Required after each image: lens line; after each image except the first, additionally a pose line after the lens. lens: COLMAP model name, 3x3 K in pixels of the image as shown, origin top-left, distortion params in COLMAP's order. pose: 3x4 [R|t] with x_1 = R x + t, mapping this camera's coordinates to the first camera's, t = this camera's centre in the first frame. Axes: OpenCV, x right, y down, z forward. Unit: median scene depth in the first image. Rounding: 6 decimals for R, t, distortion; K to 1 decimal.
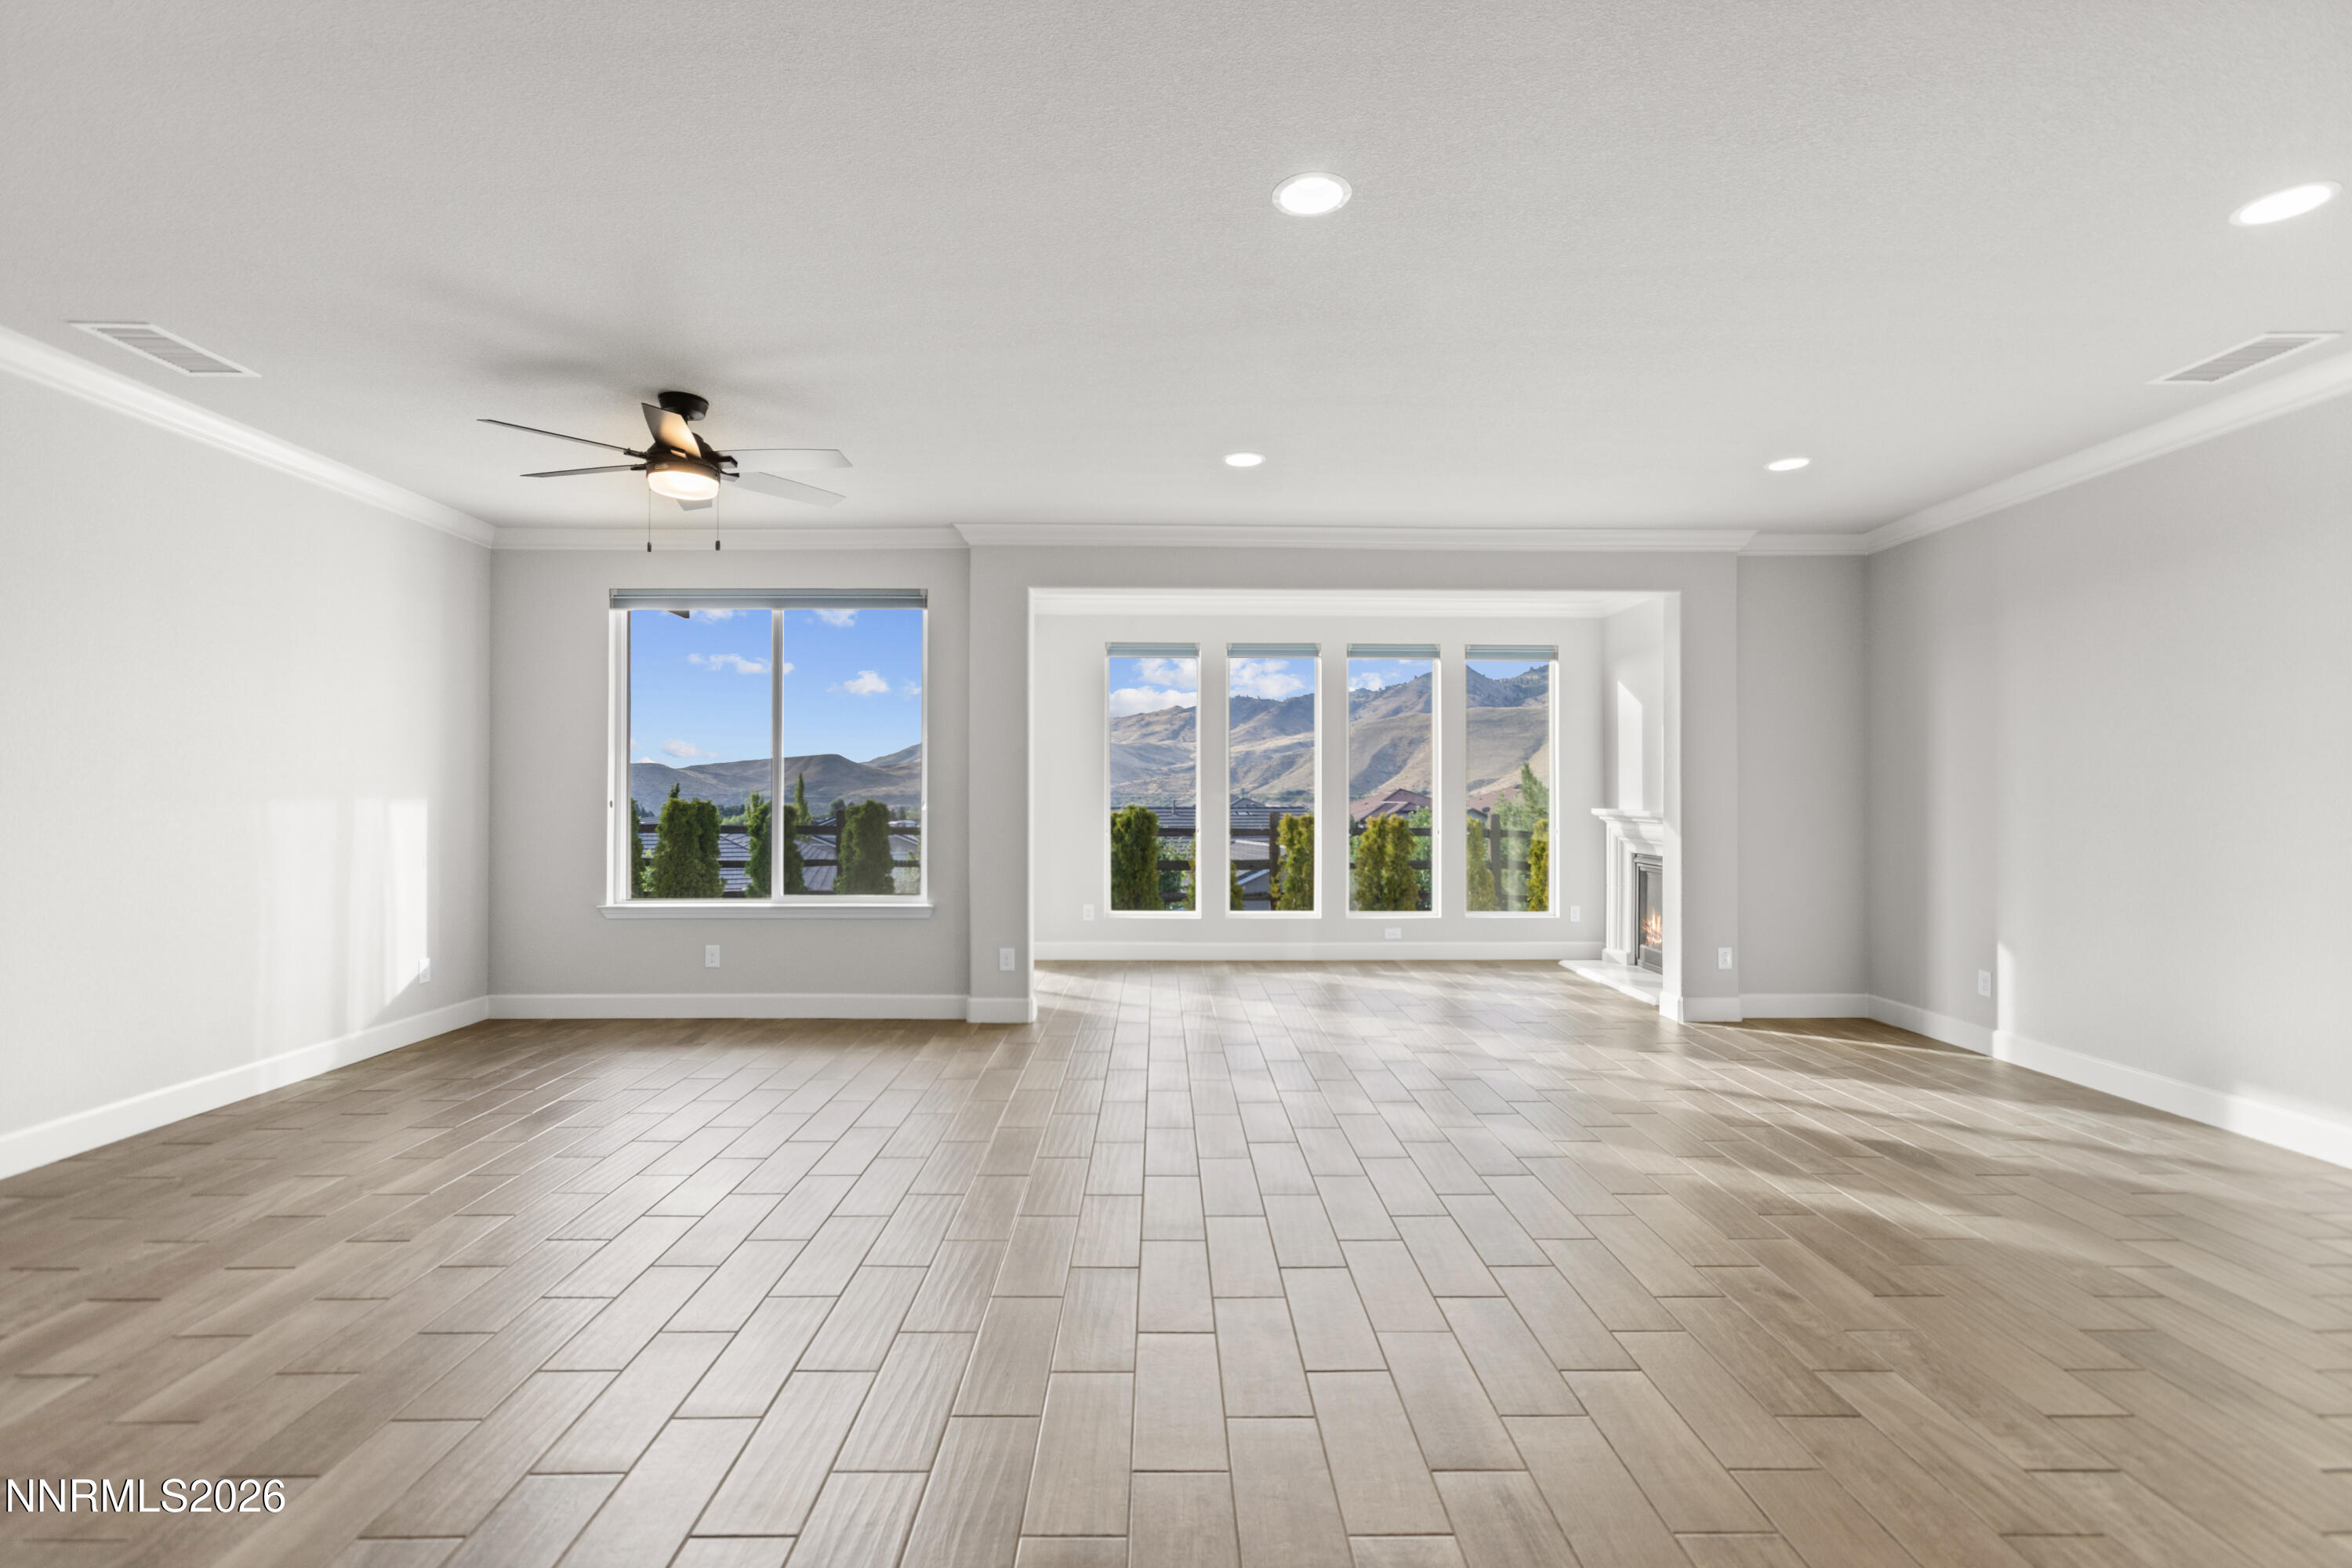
lens RADIAL K [[1063.8, 0, 1199.0], [0, 1063.8, 801.0], [0, 0, 1]] dist [-0.005027, 0.007734]
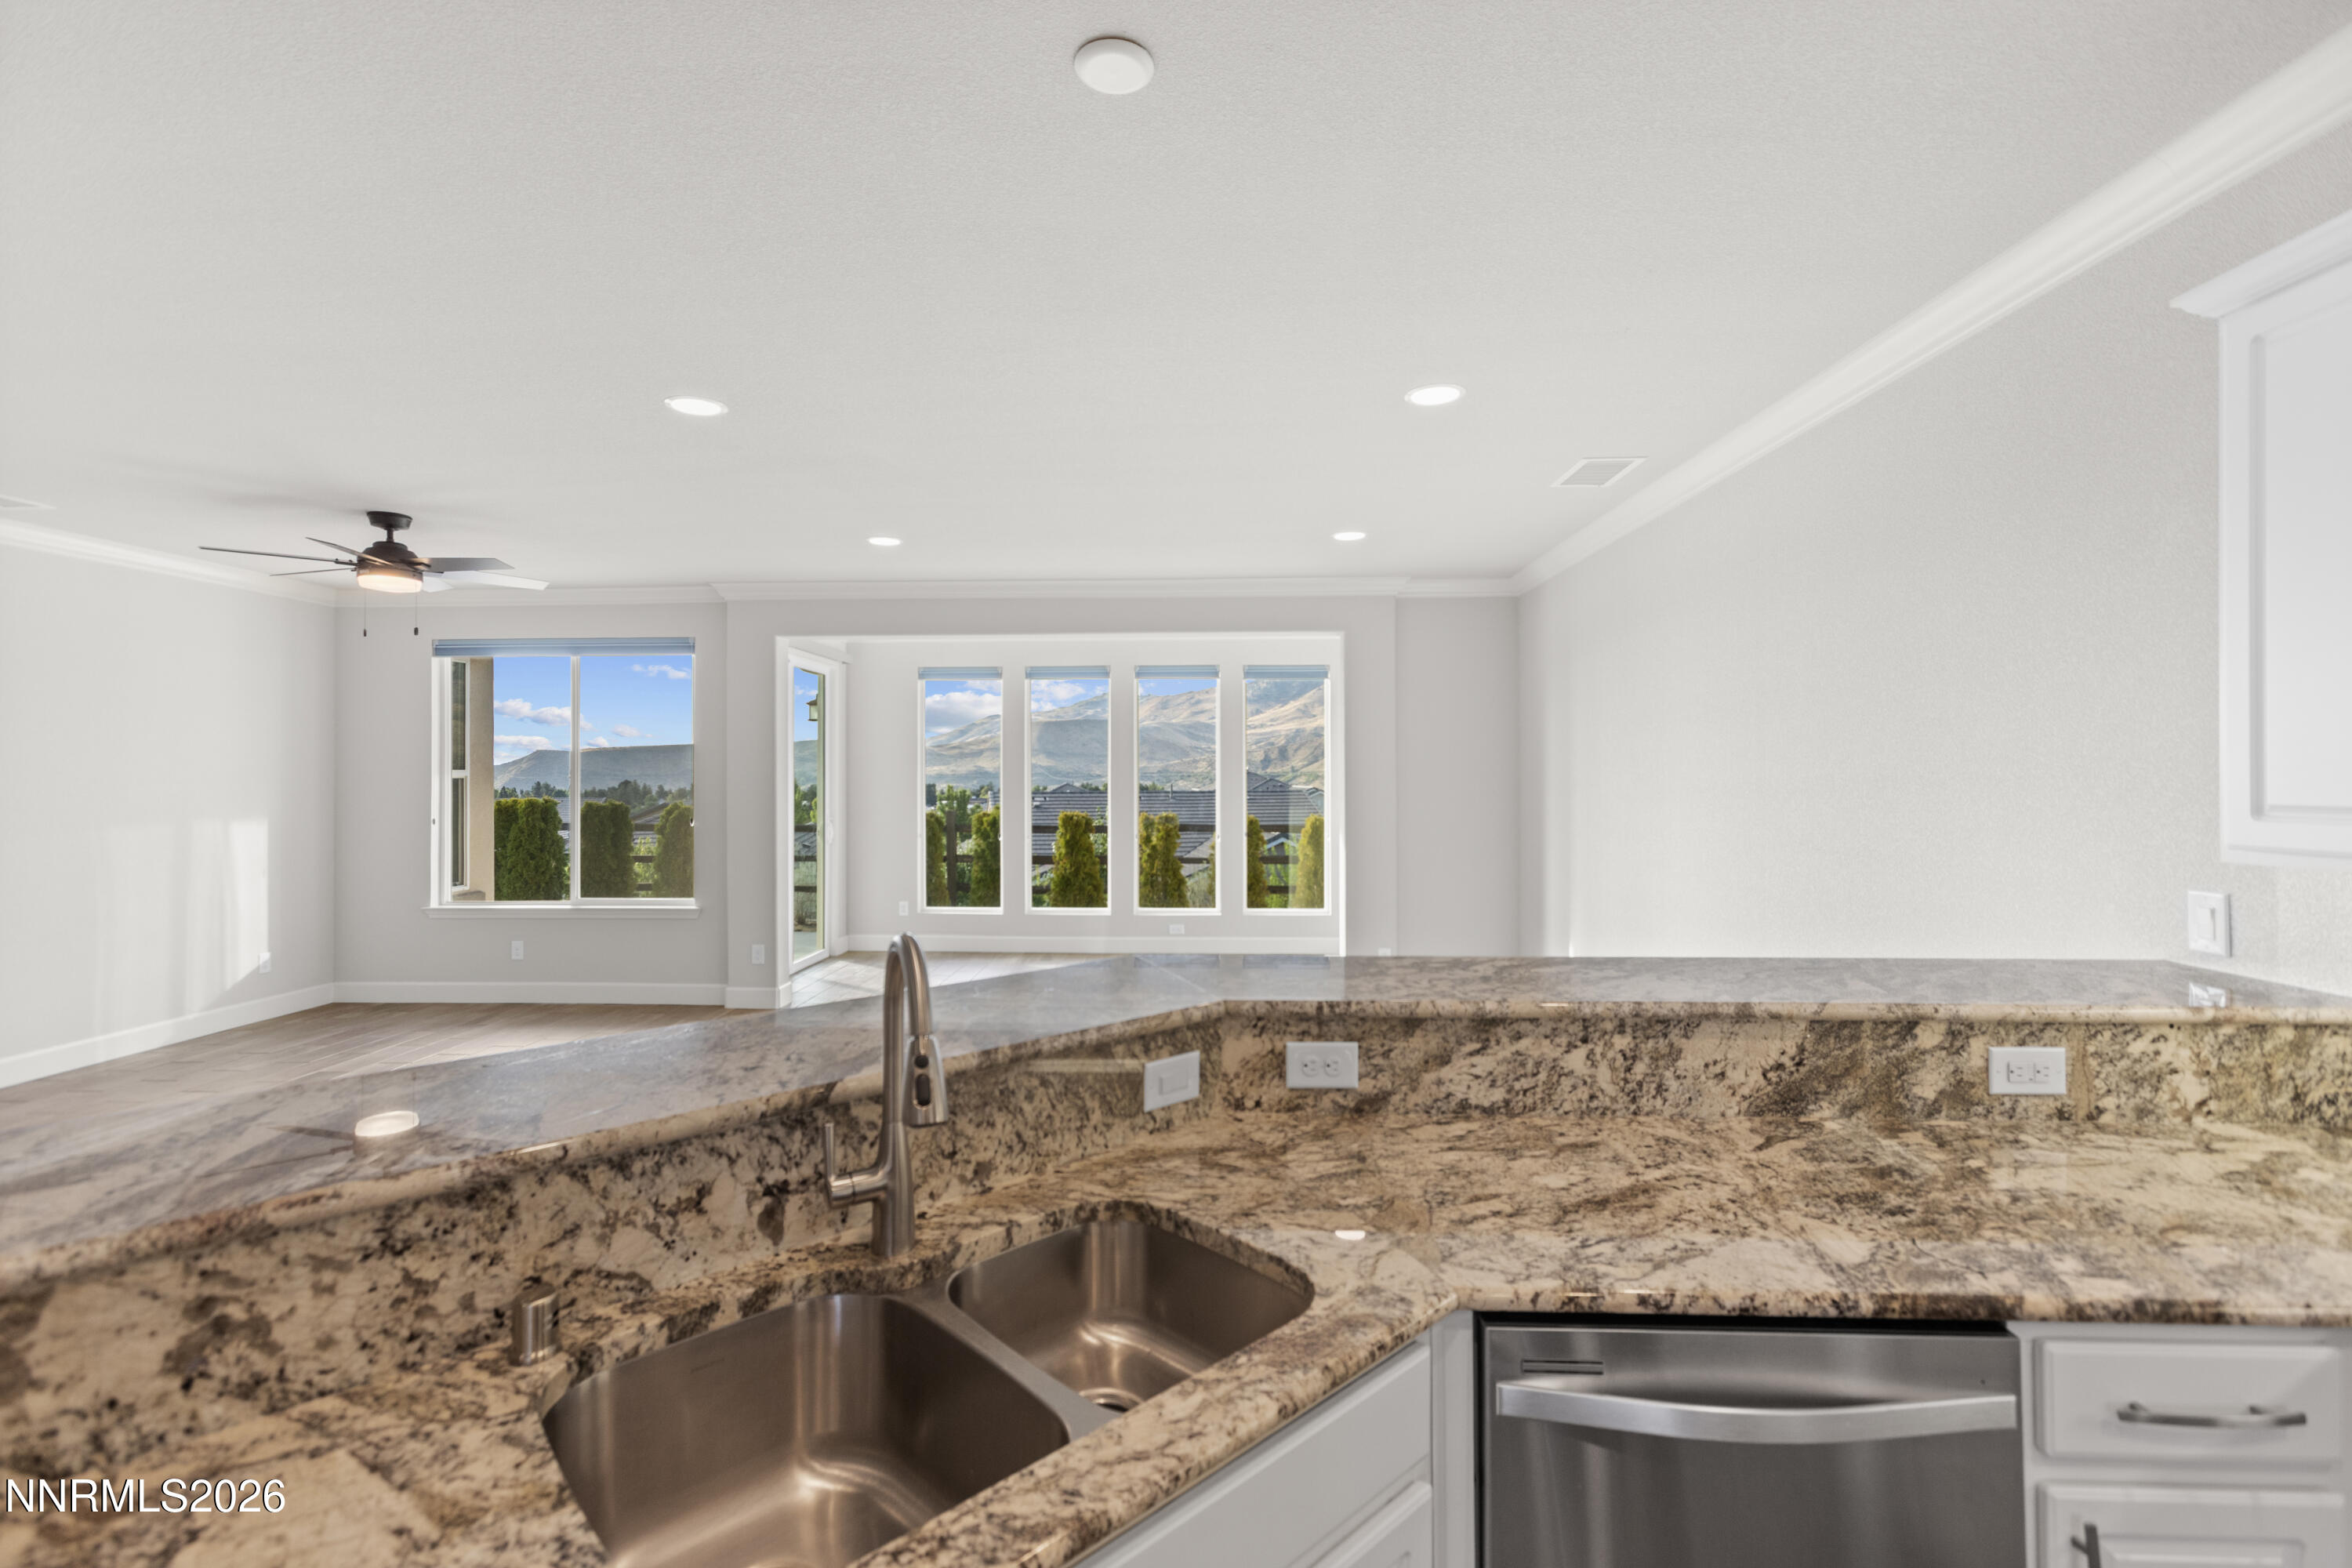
lens RADIAL K [[1063.8, 0, 1172.6], [0, 1063.8, 772.4], [0, 0, 1]] dist [-0.005027, 0.007734]
pose [[0.998539, -0.003017, -0.053957, 0.330429], [0.002519, 0.999954, -0.009294, -0.037357], [0.053983, 0.009144, 0.998500, -0.137359]]
